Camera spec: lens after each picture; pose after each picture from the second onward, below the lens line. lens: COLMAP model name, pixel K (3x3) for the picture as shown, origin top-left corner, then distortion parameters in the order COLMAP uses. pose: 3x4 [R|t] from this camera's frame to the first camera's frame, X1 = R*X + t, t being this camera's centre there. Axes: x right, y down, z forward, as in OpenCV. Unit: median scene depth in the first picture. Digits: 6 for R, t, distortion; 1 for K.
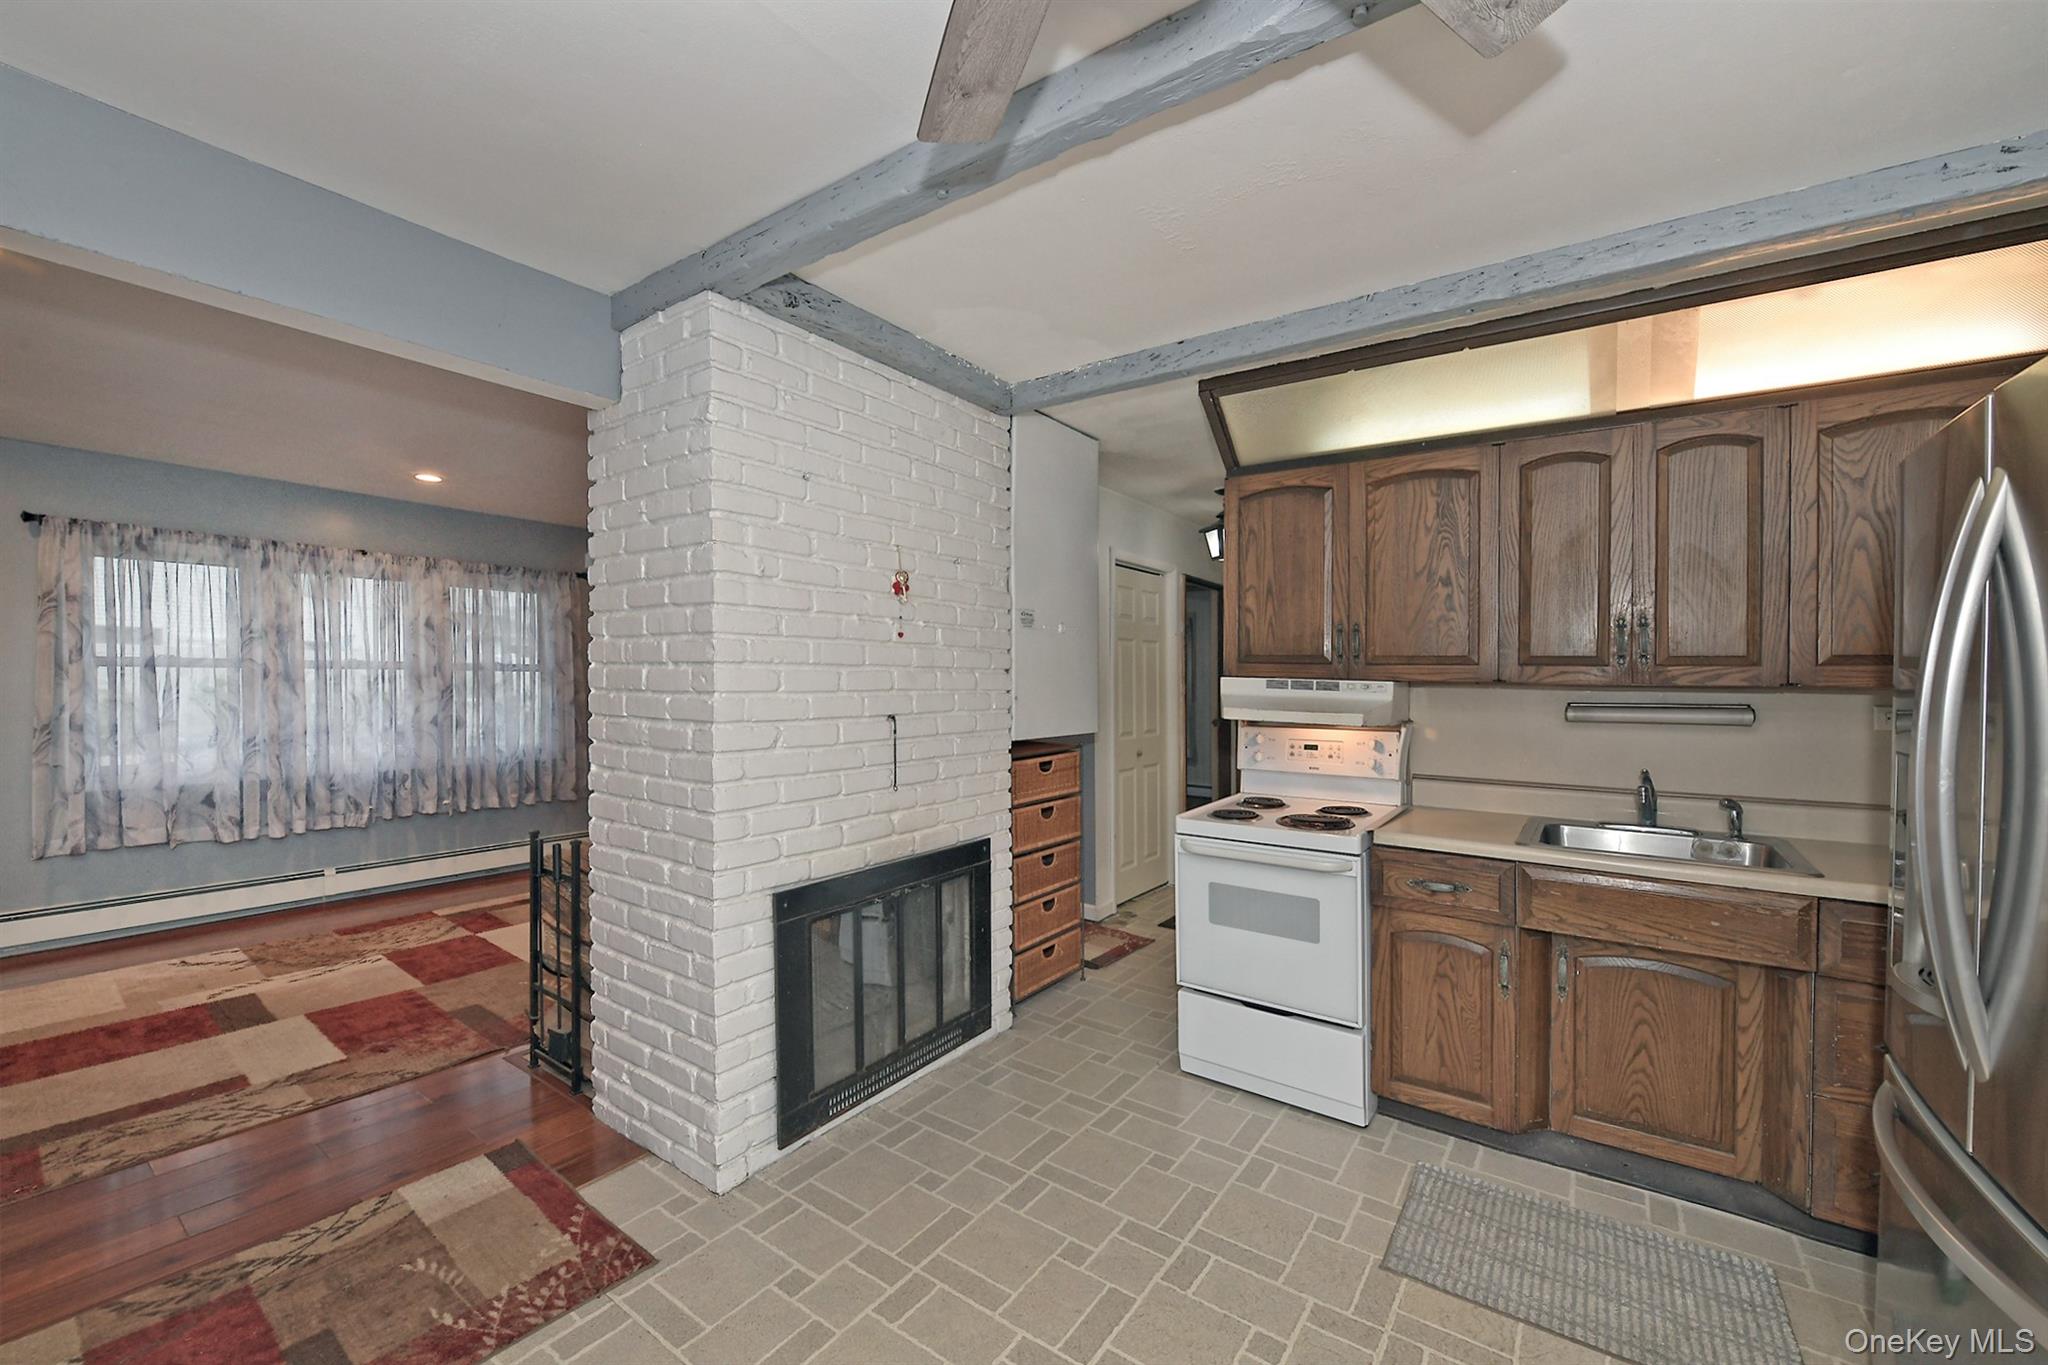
lens RADIAL K [[833.2, 0, 877.9], [0, 833.2, 735.7], [0, 0, 1]] dist [-0.002882, -0.000619]
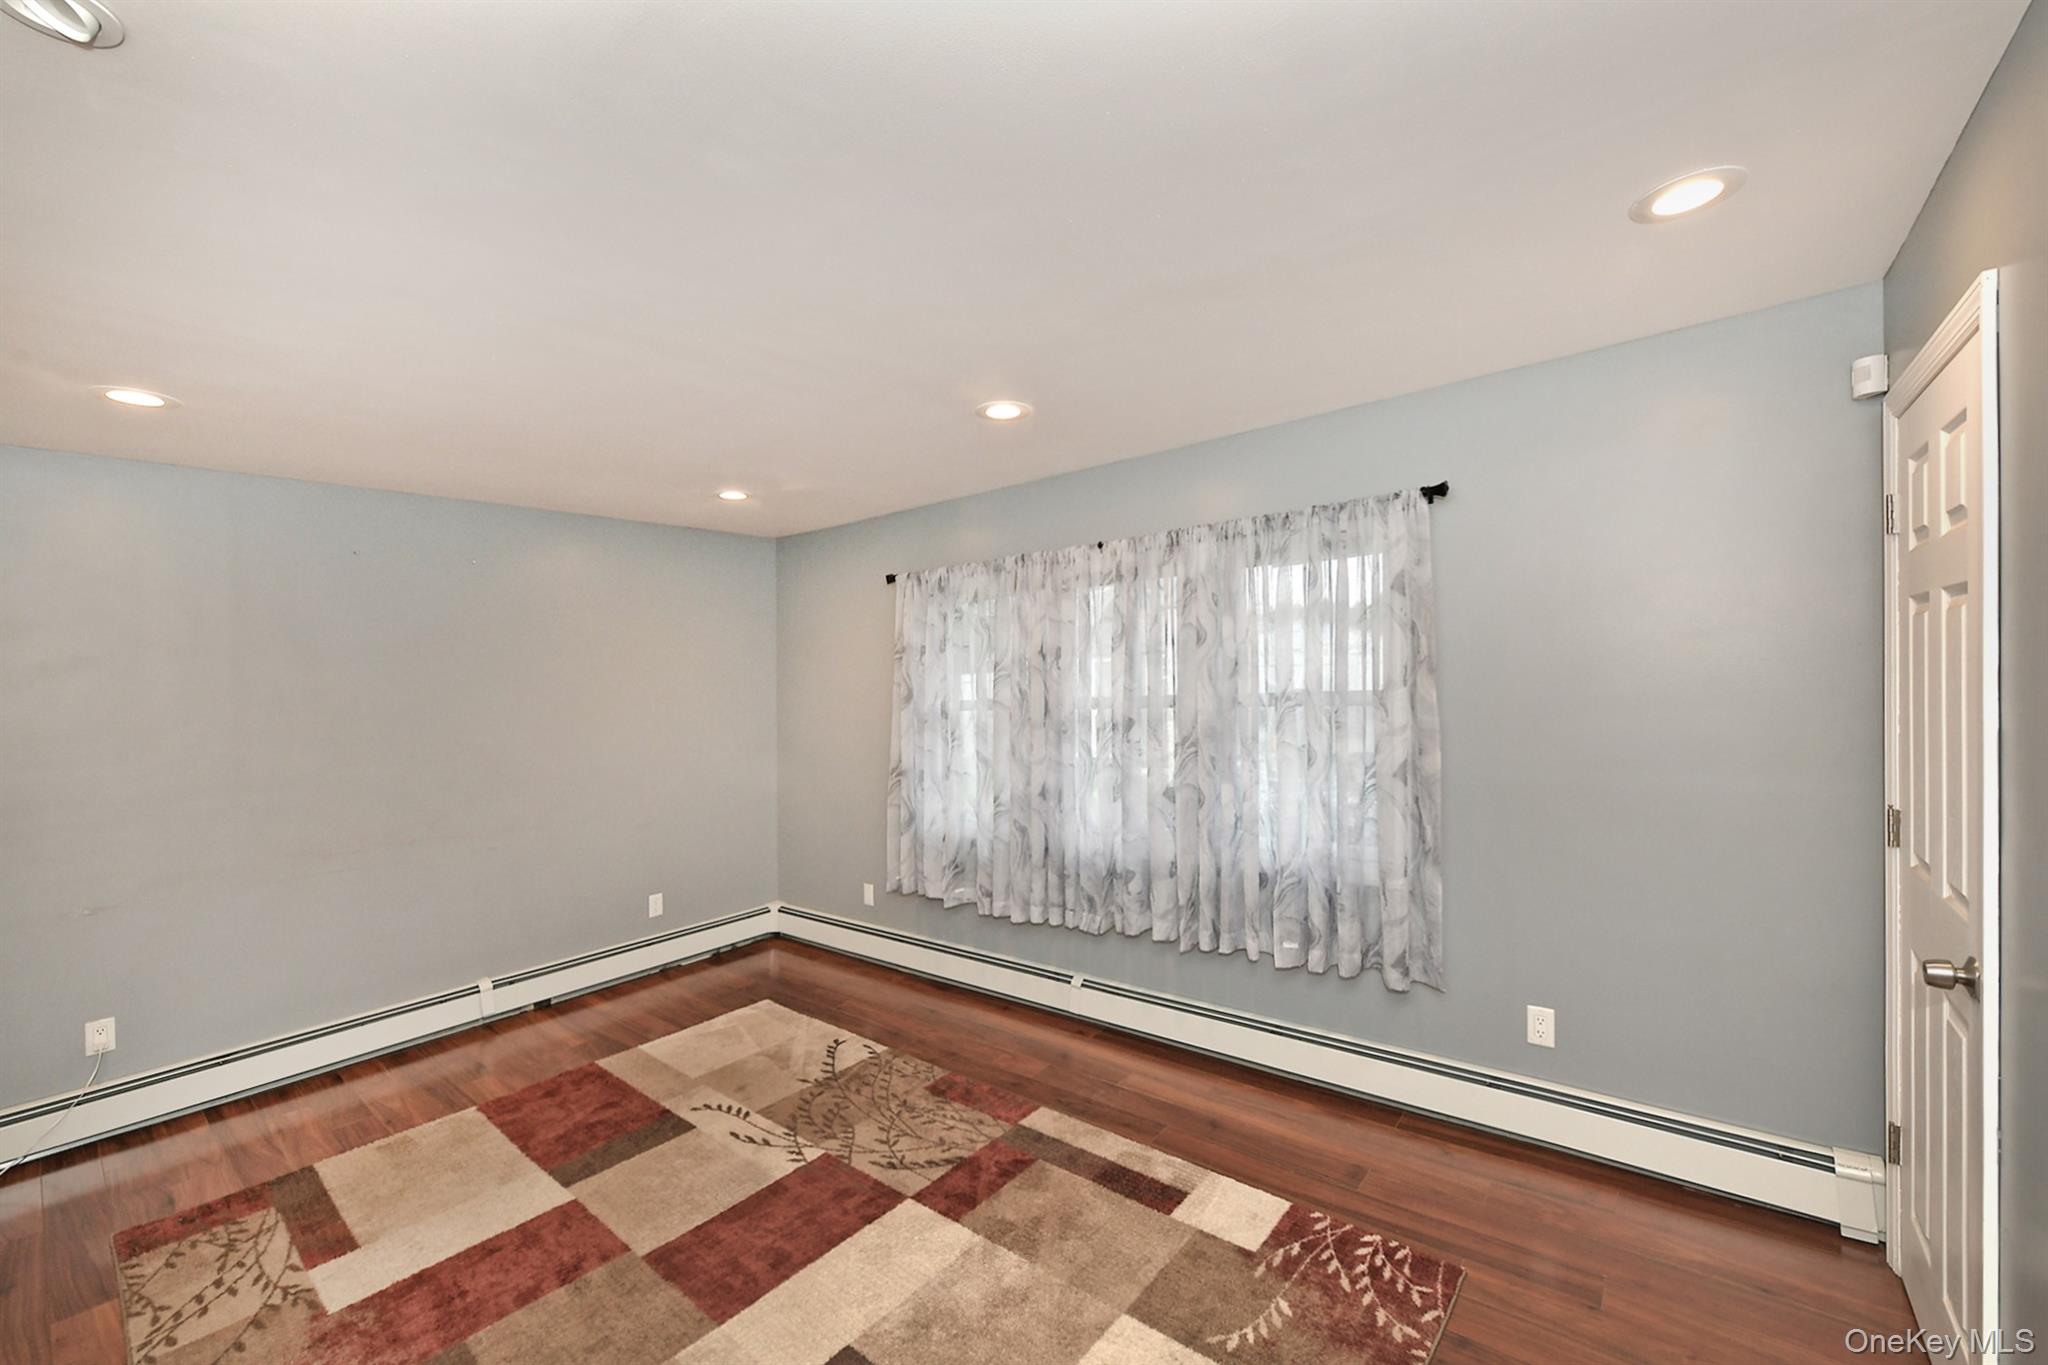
lens RADIAL K [[833.2, 0, 1065.2], [0, 833.2, 688.7], [0, 0, 1]] dist [-0.002882, -0.000619]
pose [[0.100651, 0.003008, -0.994917, 0.108242], [-0.022485, 0.999747, 0.000748, -0.130203], [0.994668, 0.022296, 0.100693, 1.181909]]
